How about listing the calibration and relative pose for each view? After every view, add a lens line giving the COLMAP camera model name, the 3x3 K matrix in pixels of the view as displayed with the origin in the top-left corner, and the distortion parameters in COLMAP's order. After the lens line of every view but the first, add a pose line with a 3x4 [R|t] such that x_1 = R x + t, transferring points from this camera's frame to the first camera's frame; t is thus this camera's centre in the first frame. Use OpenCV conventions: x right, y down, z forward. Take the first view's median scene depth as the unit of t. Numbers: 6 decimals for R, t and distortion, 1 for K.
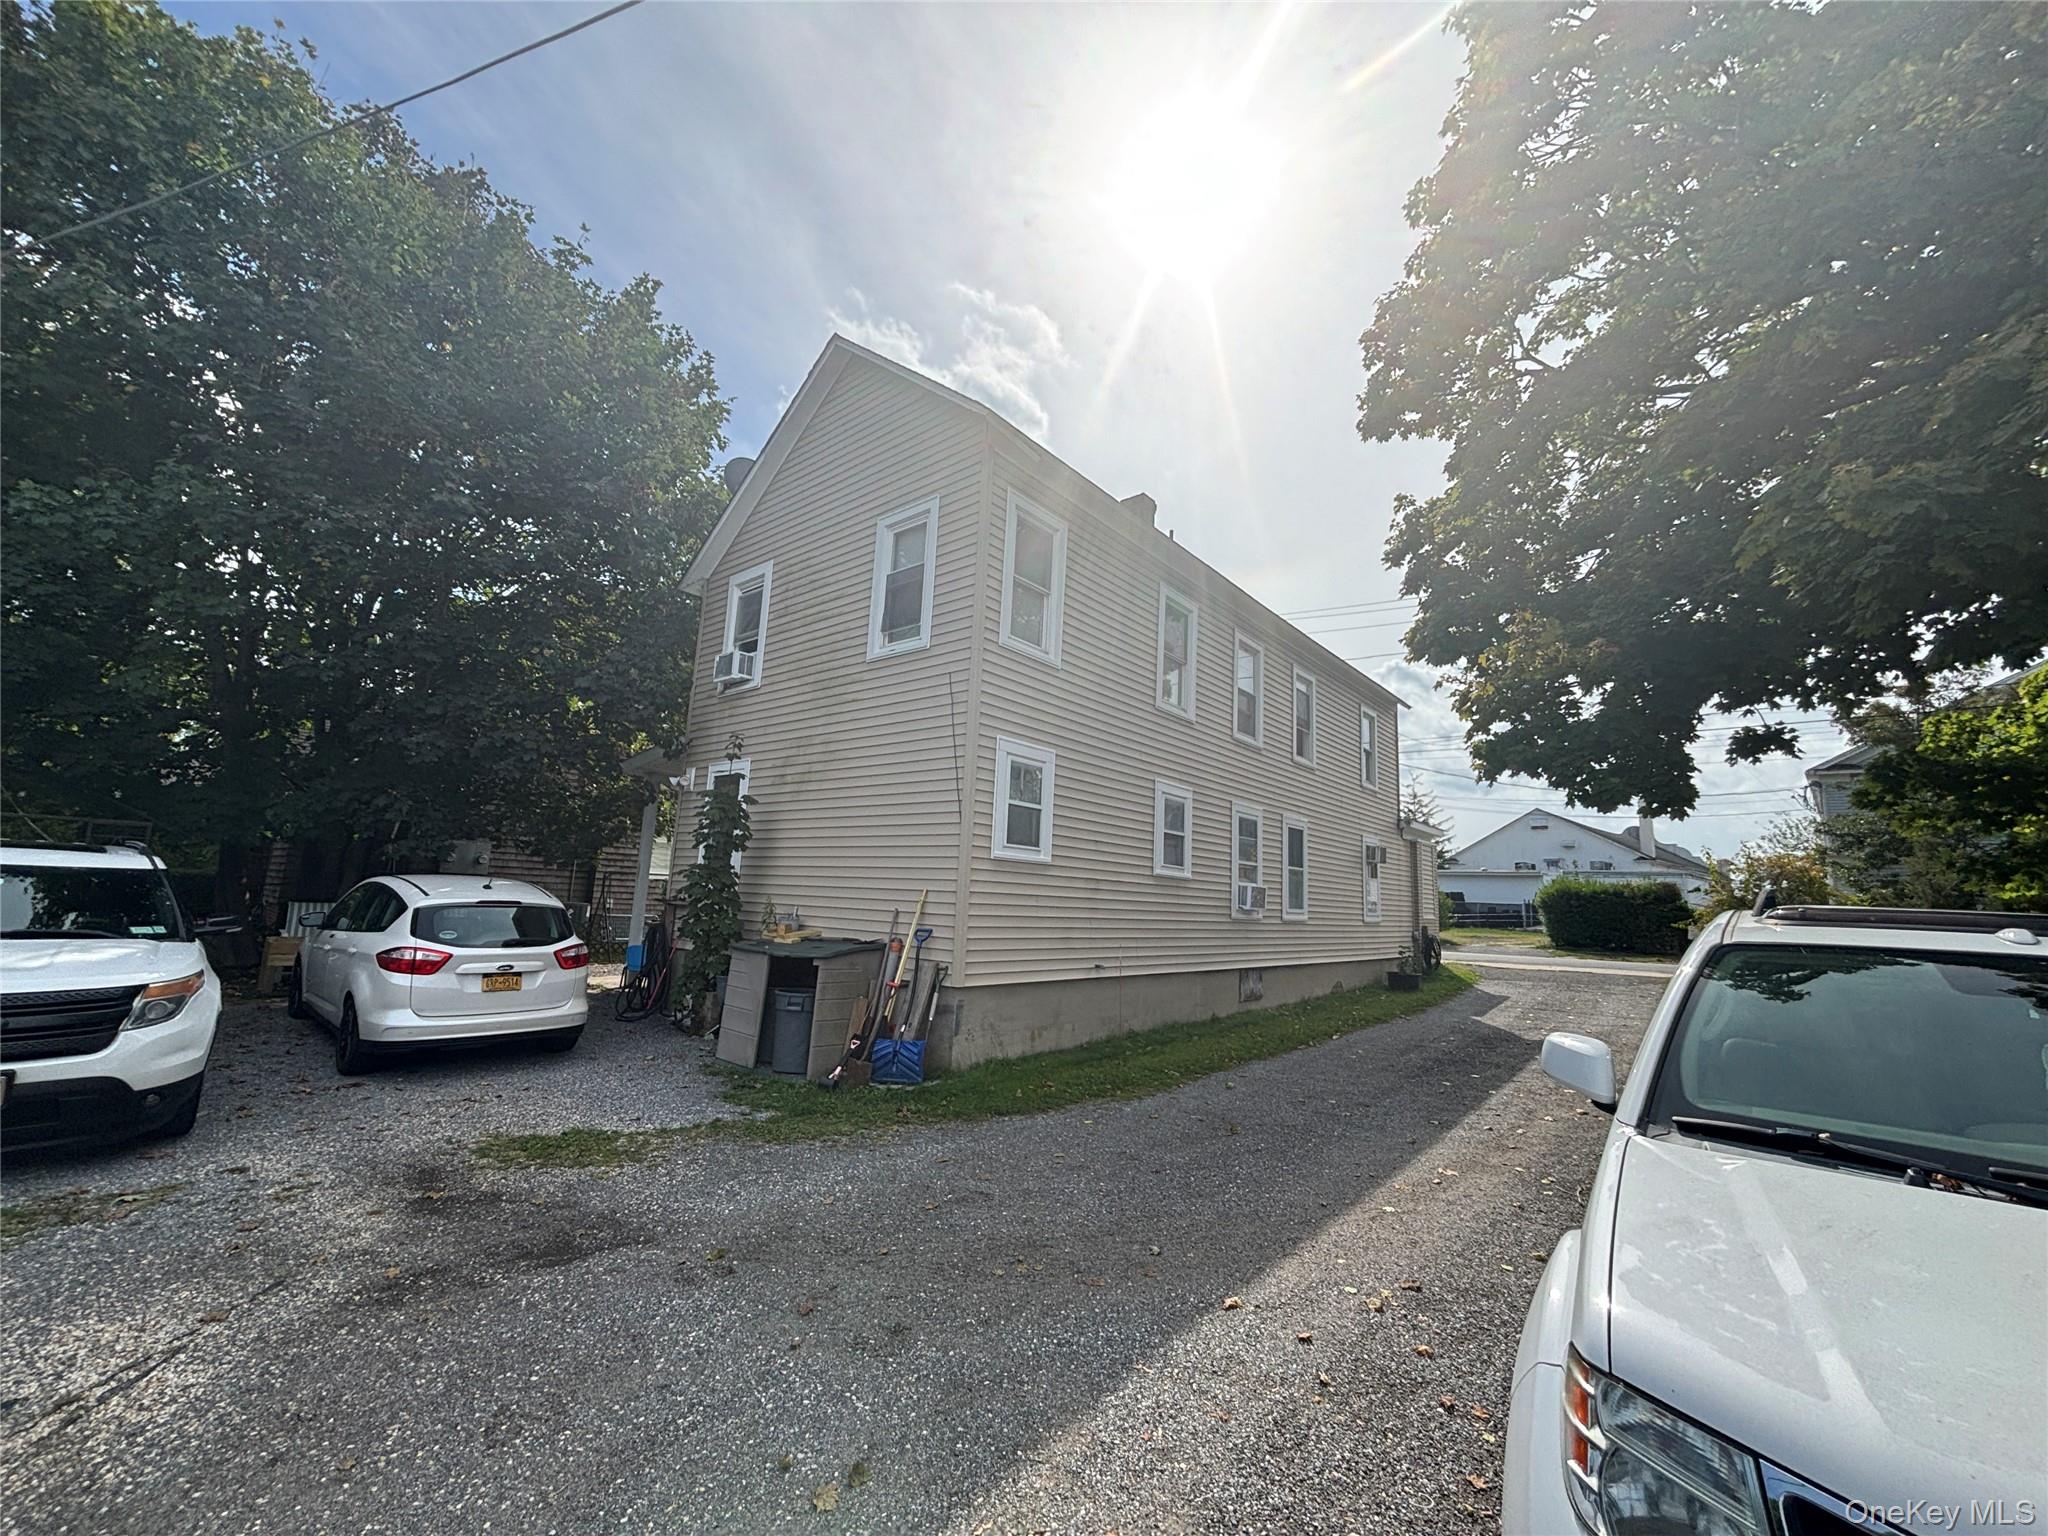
lens RADIAL K [[830.4, 0, 1024.0], [0, 830.4, 768.0], [0, 0, 1]] dist [0.001206, 0.000023]
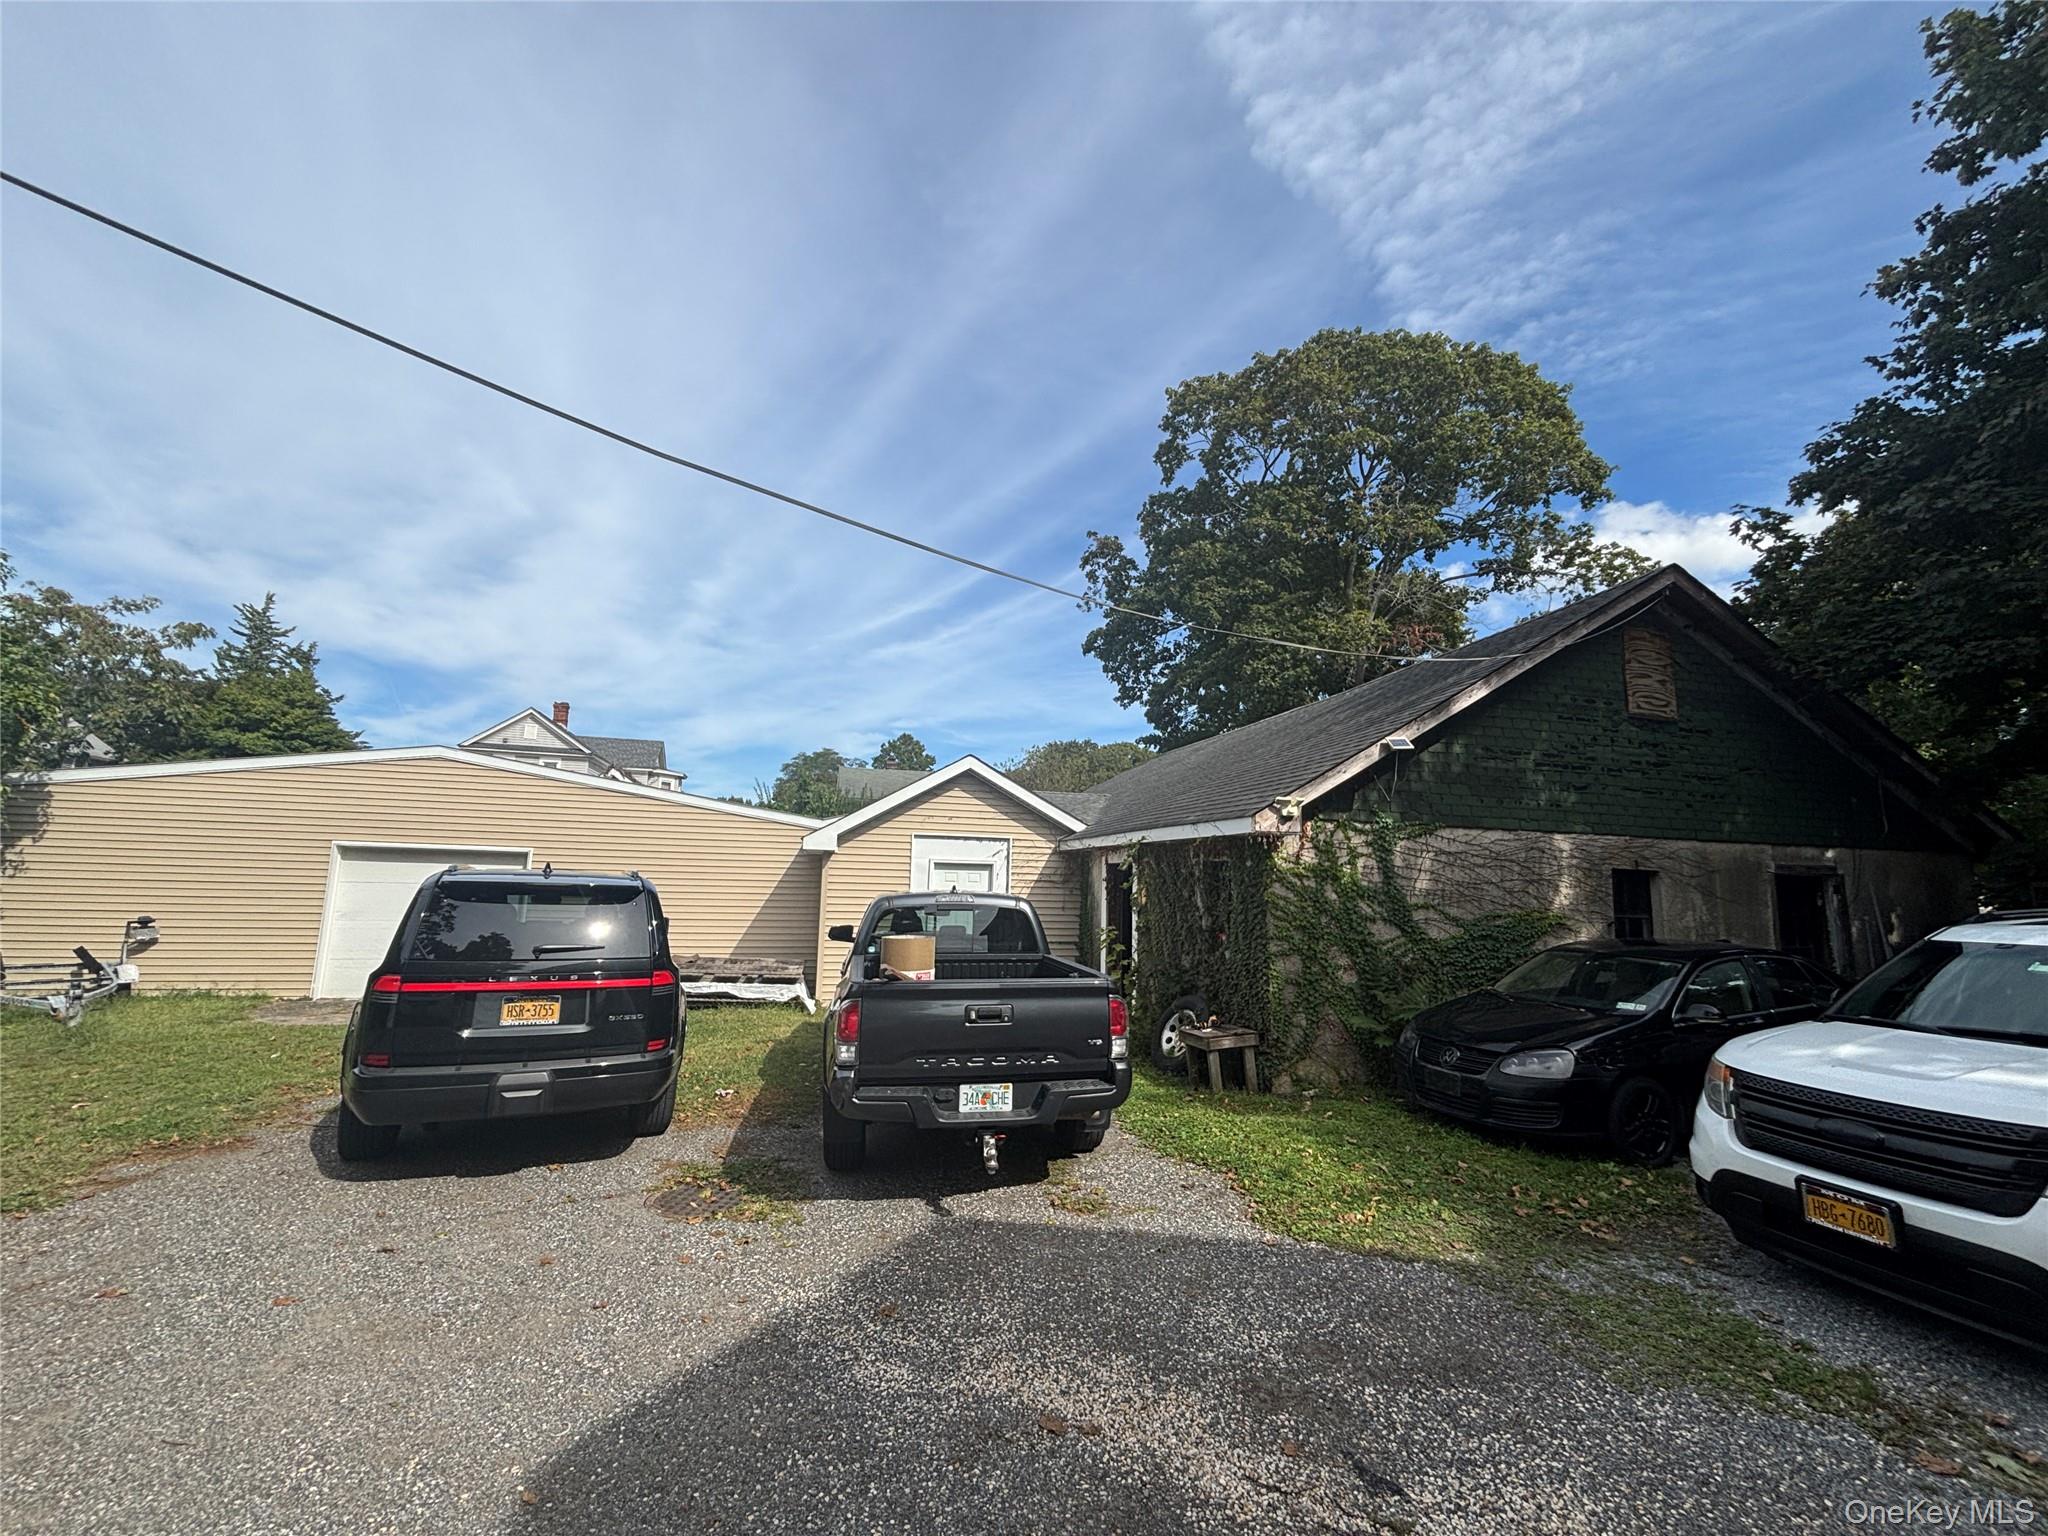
lens RADIAL K [[830.4, 0, 1024.0], [0, 830.4, 768.0], [0, 0, 1]] dist [0.001206, 0.000023]
pose [[-0.574605, -0.175486, -0.799396, -0.030210], [0.074838, 0.961384, -0.264839, 0.099982], [0.815002, -0.212004, -0.539283, 0.735857]]
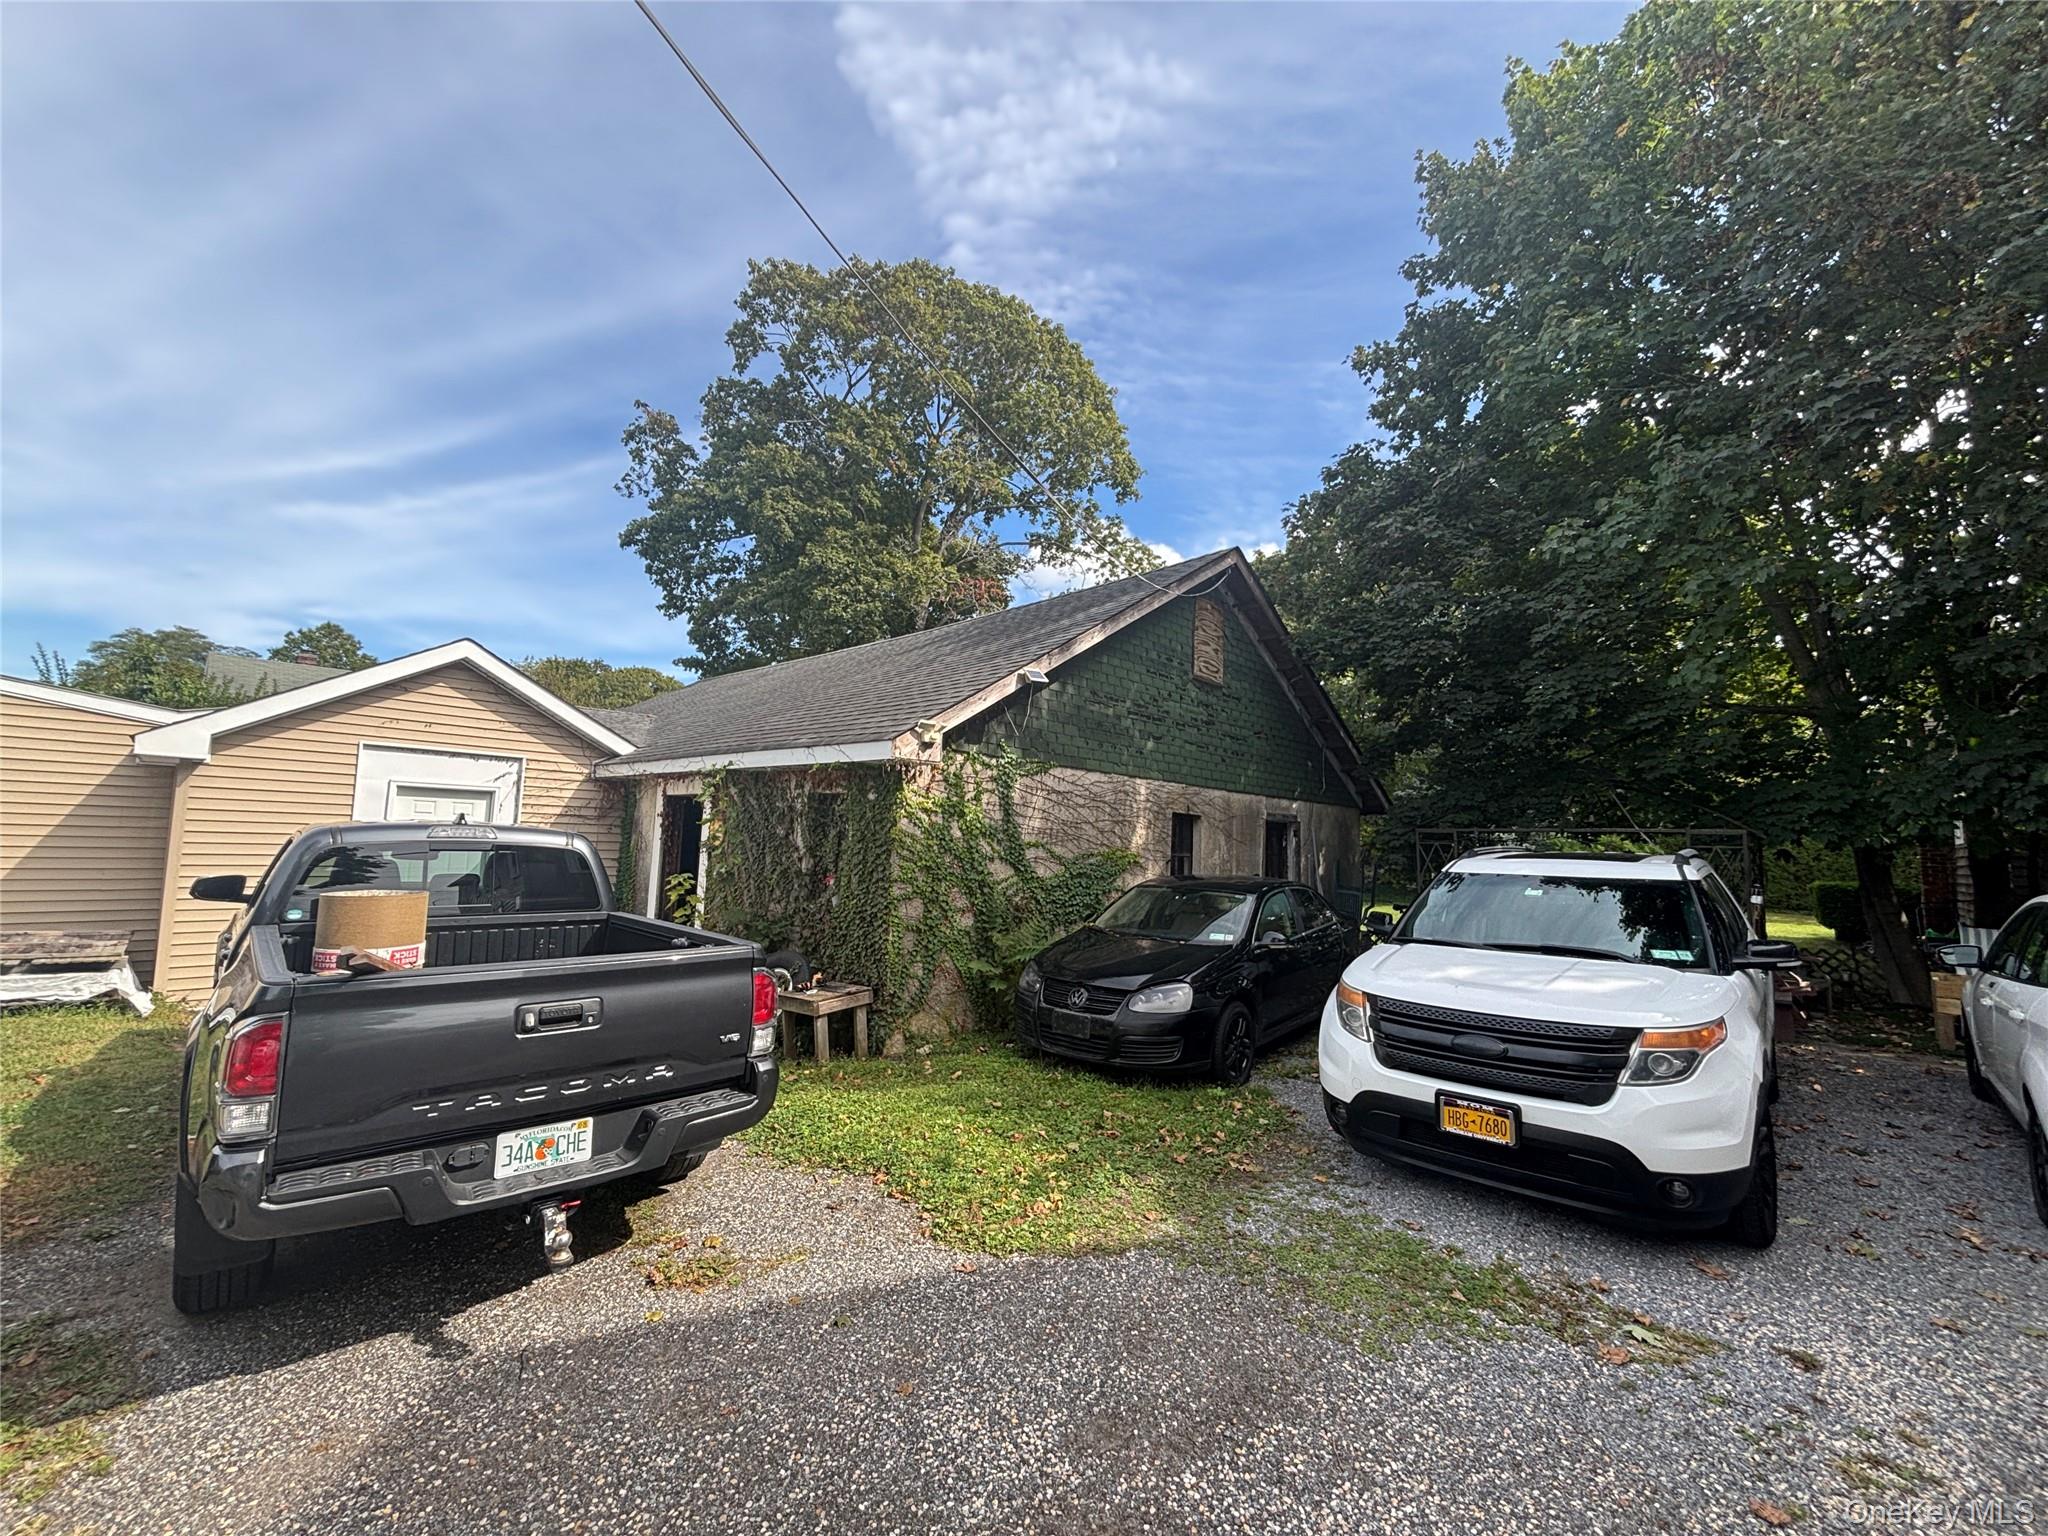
lens RADIAL K [[821.8, 0, 1021.3], [0, 821.8, 764.5], [0, 0, 1]] dist [-0.000549, -0.000786]
pose [[-0.043058, -0.142182, -0.988904, -0.242972], [0.118247, 0.982139, -0.146358, 0.063711], [0.992050, -0.123236, -0.025477, 0.476472]]
